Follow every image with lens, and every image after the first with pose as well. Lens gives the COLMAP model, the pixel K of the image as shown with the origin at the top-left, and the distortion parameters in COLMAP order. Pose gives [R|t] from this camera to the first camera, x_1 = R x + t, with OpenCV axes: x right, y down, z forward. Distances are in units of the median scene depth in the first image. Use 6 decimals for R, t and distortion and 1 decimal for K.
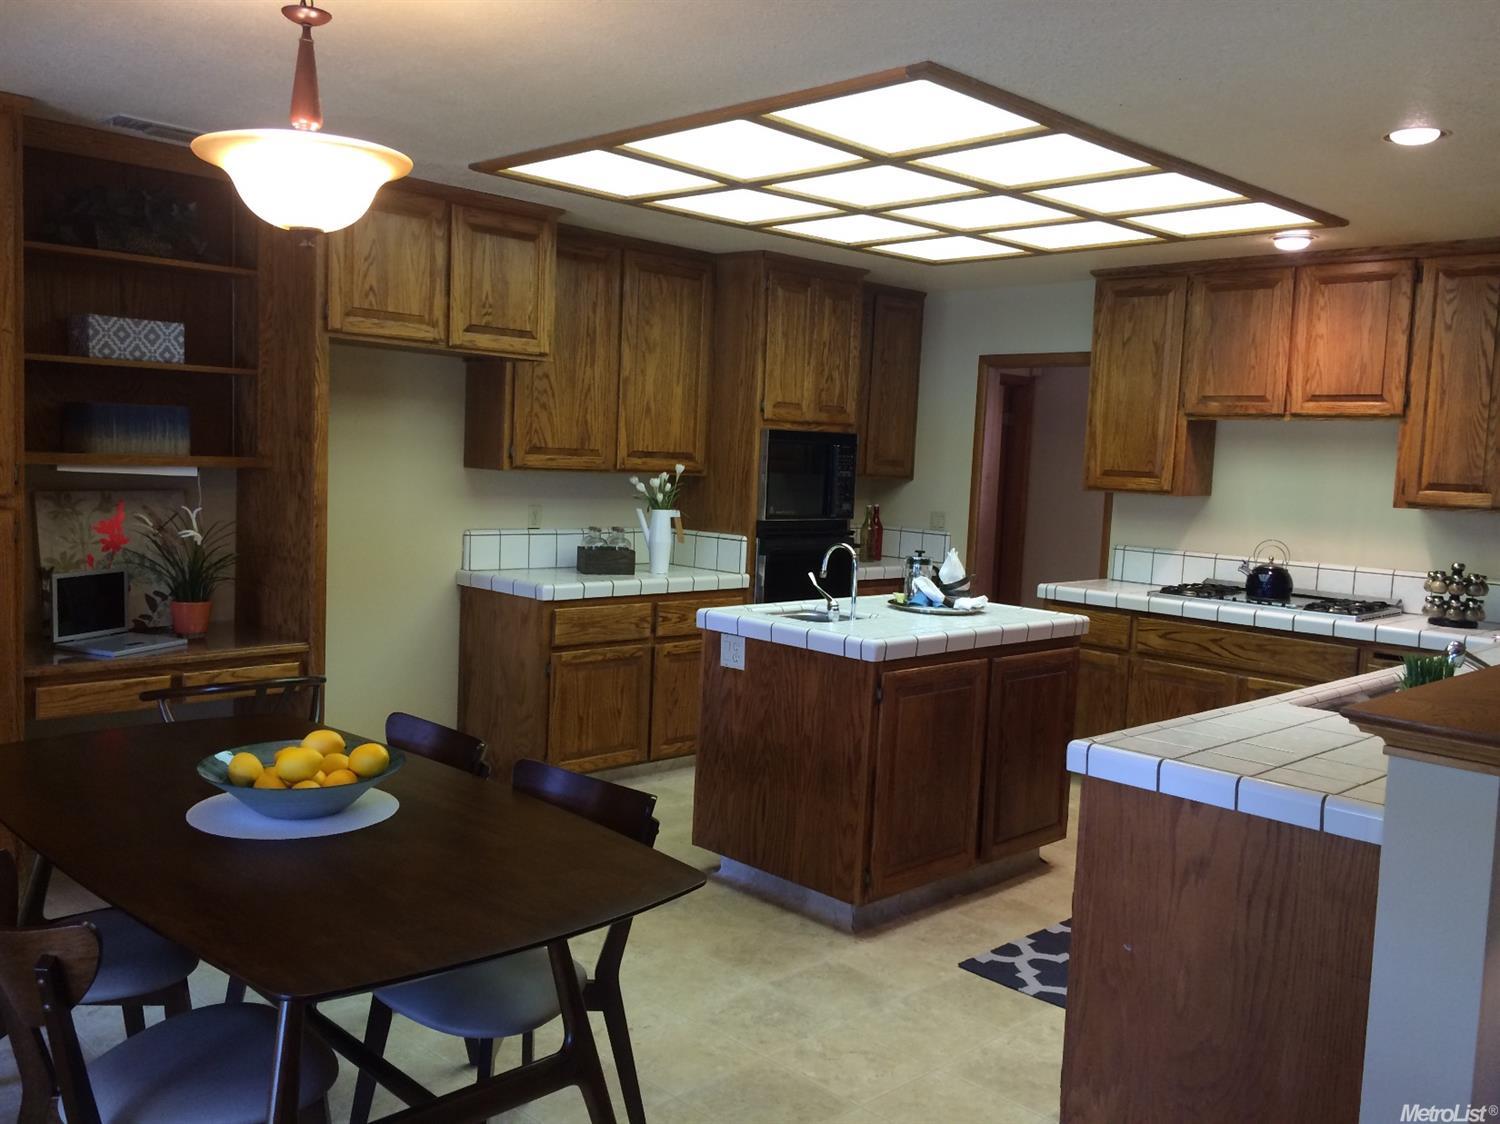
lens RADIAL K [[1279.5, 0, 739.7], [0, 1279.5, 558.7], [0, 0, 1]] dist [0.079158, -0.155854]
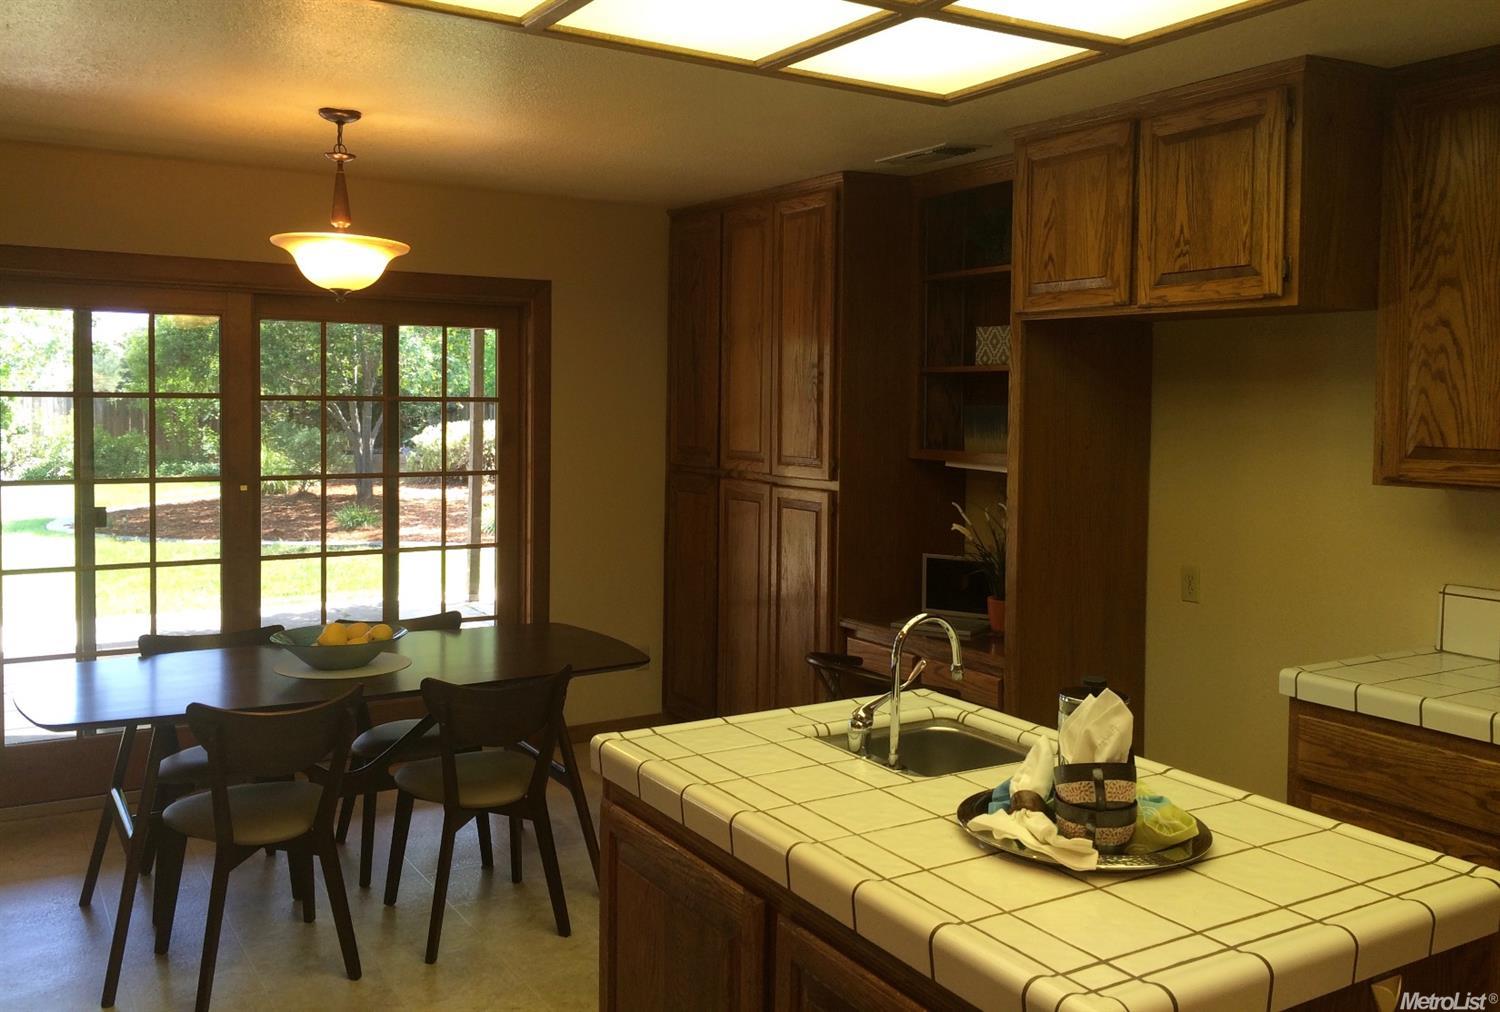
lens RADIAL K [[1259.5, 0, 748.9], [0, 1259.5, 453.8], [0, 0, 1]] dist [0.003036, 0.002049]
pose [[-0.237969, -0.006128, -0.971253, 0.526126], [-0.104330, 0.994356, 0.019288, -0.070785], [0.965653, 0.105921, -0.237266, 0.944936]]
